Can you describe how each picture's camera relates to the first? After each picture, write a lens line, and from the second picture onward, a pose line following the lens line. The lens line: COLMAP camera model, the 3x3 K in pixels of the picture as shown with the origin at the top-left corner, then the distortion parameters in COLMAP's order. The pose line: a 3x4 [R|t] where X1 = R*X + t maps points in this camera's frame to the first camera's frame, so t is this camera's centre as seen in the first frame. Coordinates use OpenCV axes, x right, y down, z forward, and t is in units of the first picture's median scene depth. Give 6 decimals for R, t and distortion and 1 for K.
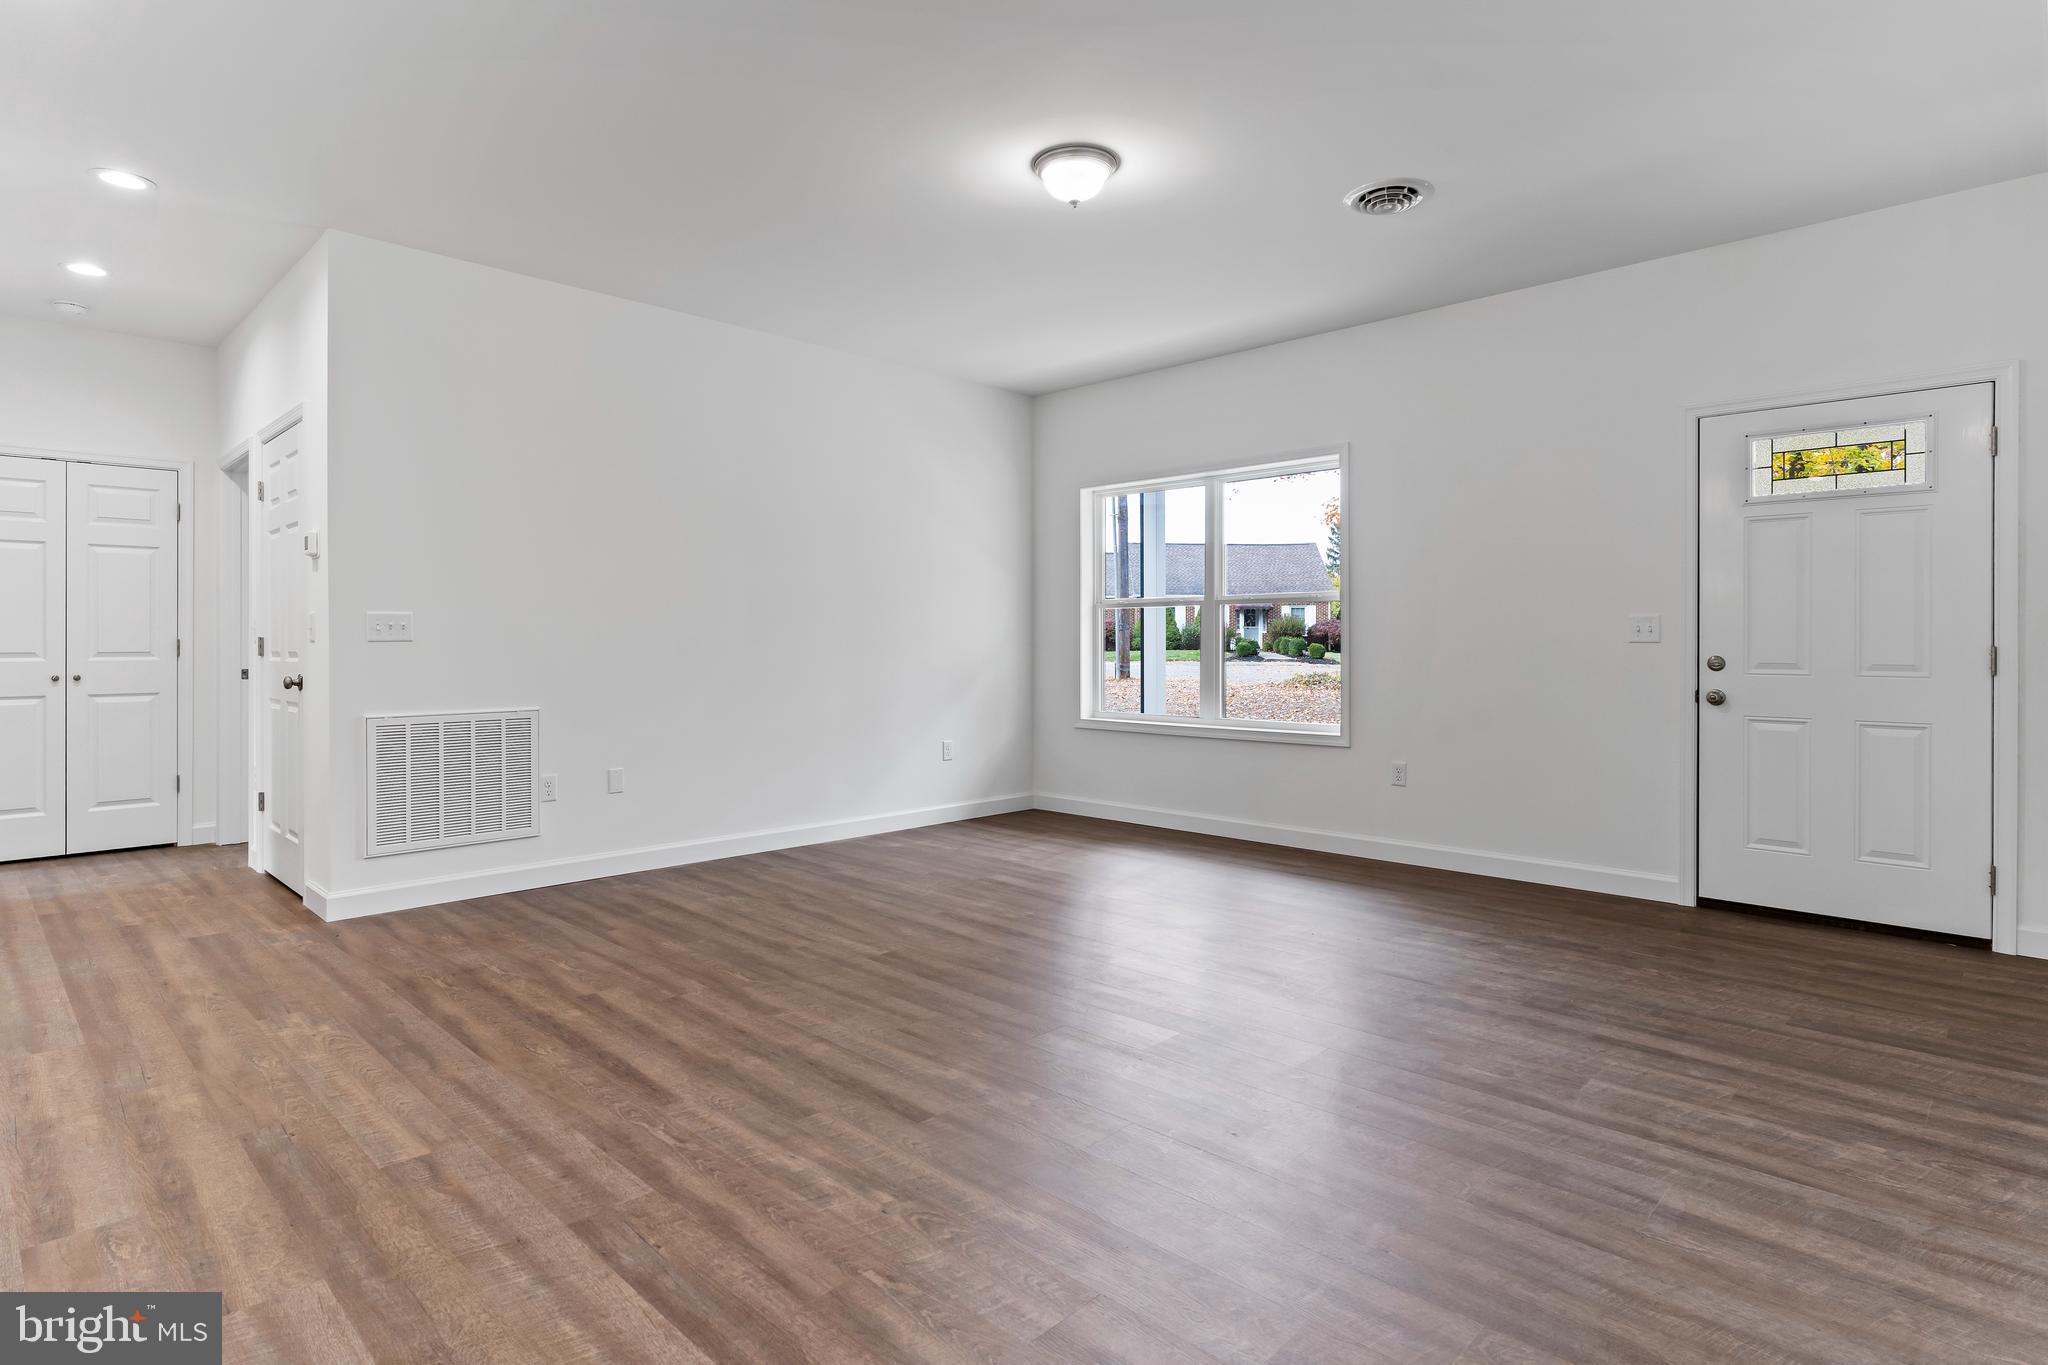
lens RADIAL K [[1053.5, 0, 1014.8], [0, 1053.5, 647.3], [0, 0, 1]] dist [-0.011513, 0.009420]
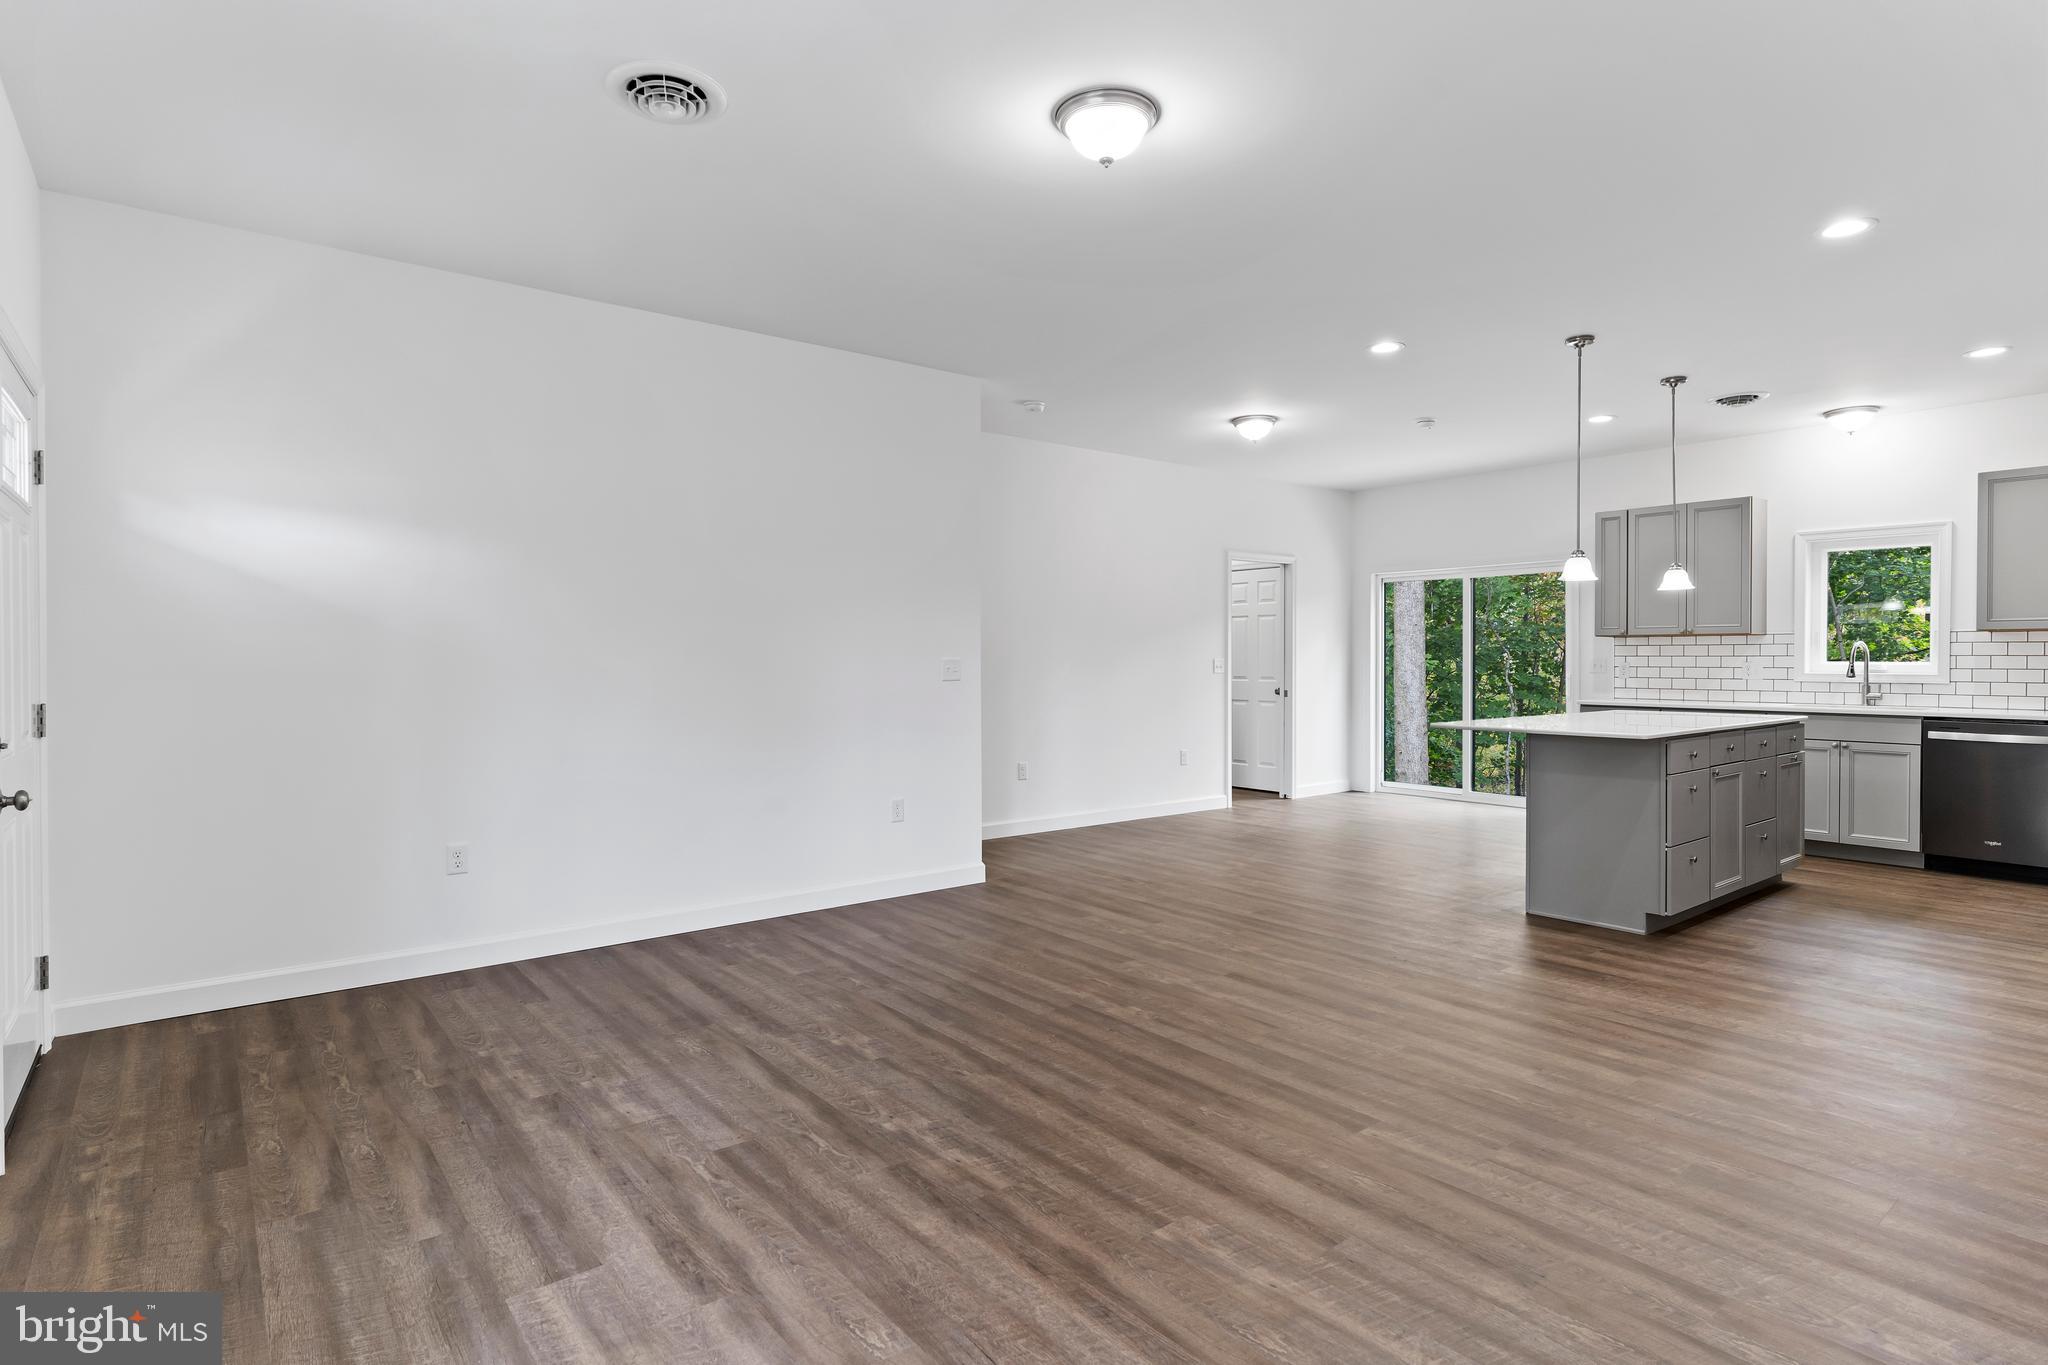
lens RADIAL K [[1053.5, 0, 1028.3], [0, 1053.5, 672.5], [0, 0, 1]] dist [-0.011513, 0.009420]
pose [[-0.993006, -0.001437, 0.118056, 0.025746], [0.000308, 0.999891, 0.014765, -0.043190], [-0.118064, 0.014698, -0.992897, 2.093250]]
